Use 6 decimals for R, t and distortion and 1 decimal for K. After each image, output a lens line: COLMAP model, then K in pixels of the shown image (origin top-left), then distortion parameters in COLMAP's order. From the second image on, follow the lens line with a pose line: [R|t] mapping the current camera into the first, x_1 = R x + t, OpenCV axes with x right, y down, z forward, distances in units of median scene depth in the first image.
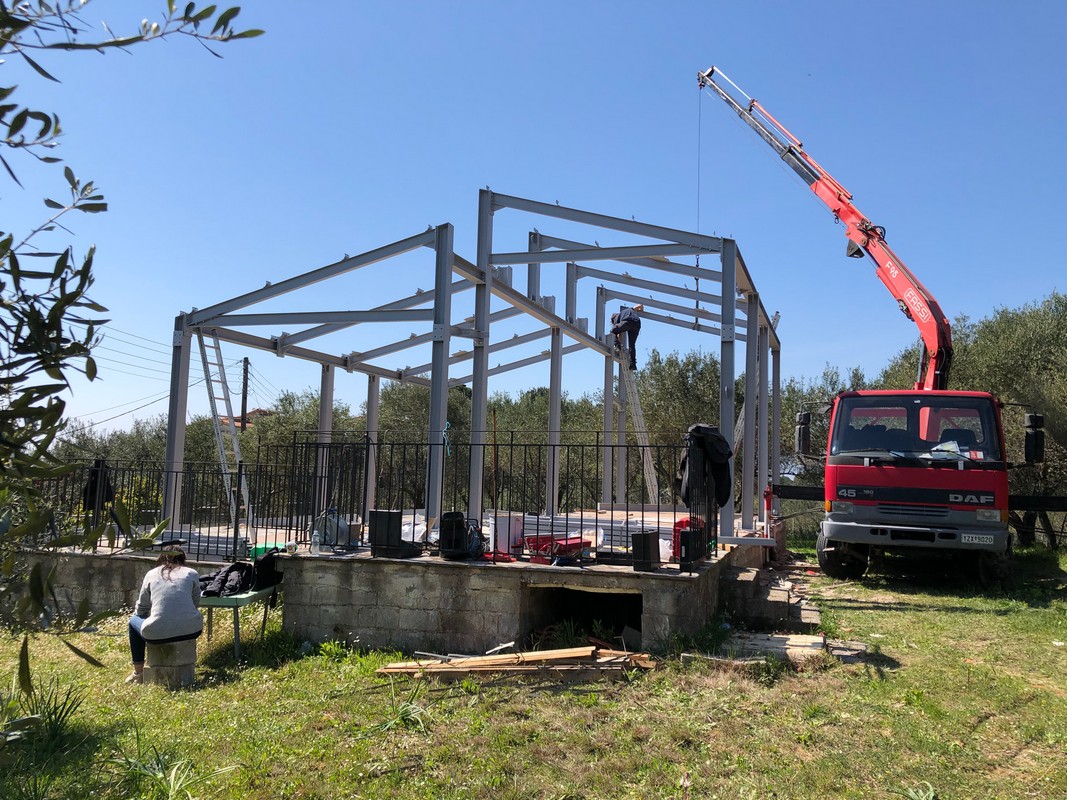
lens RADIAL K [[866.7, 0, 530.1], [0, 866.7, 384.5], [0, 0, 1]] dist [0.066851, -0.123141]
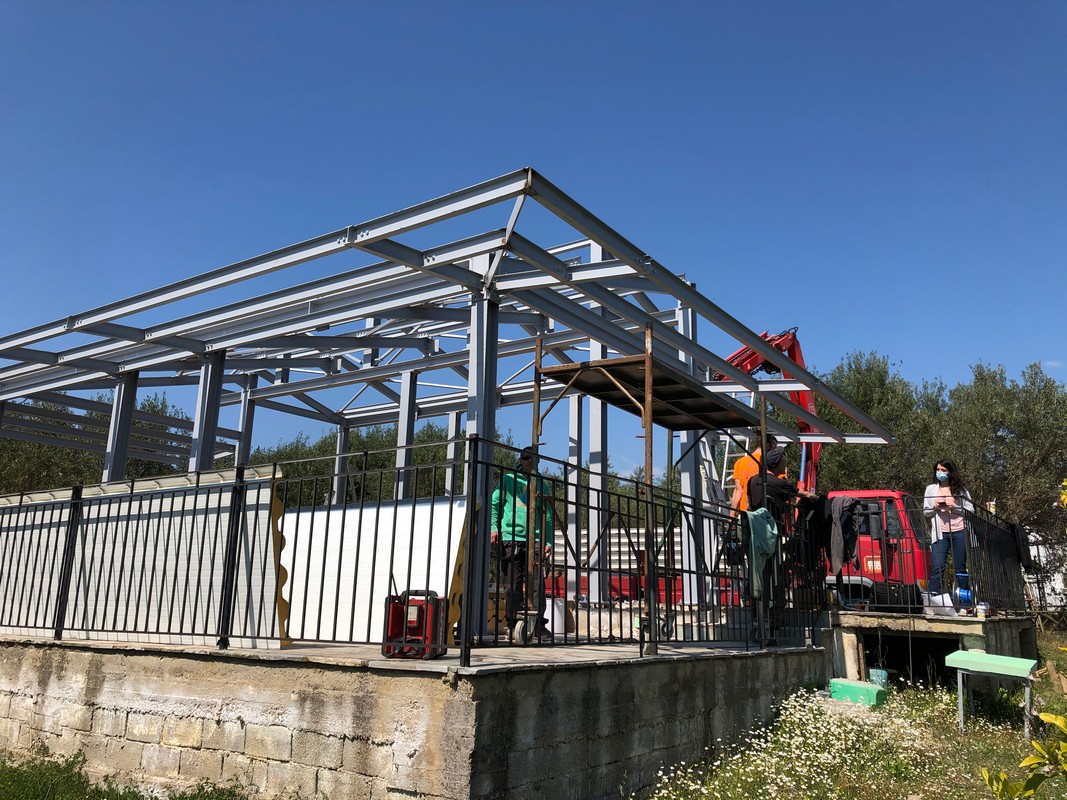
lens RADIAL K [[871.7, 0, 533.1], [0, 871.7, 377.7], [0, 0, 1]] dist [0.013339, 0.004743]
pose [[0.261807, 0.225623, 0.938377, -1.402440], [-0.111507, 0.972850, -0.202801, 0.181298], [-0.958657, -0.051540, 0.279858, 1.191646]]
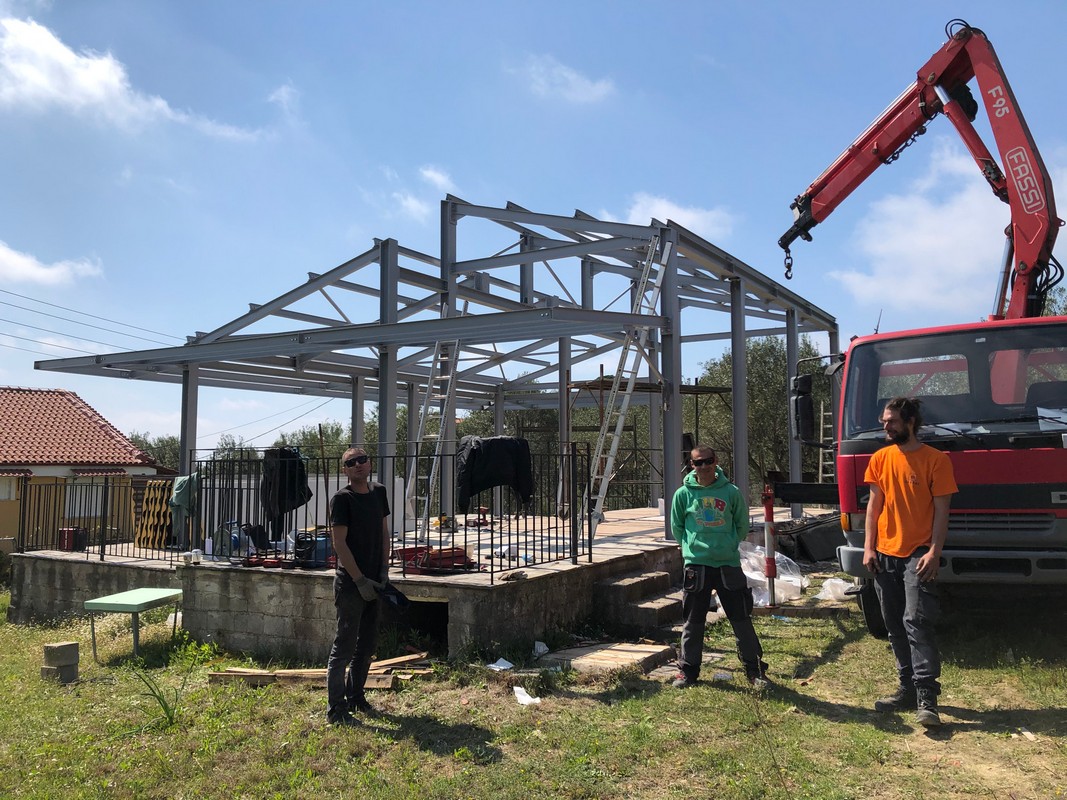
lens RADIAL K [[871.0, 0, 511.9], [0, 871.0, 374.6], [0, 0, 1]] dist [0.011738, 0.005702]
pose [[0.971469, -0.057109, -0.230190, 0.369906], [0.056188, 0.998364, -0.010561, -0.006128], [0.230417, -0.002674, 0.973088, 0.034321]]
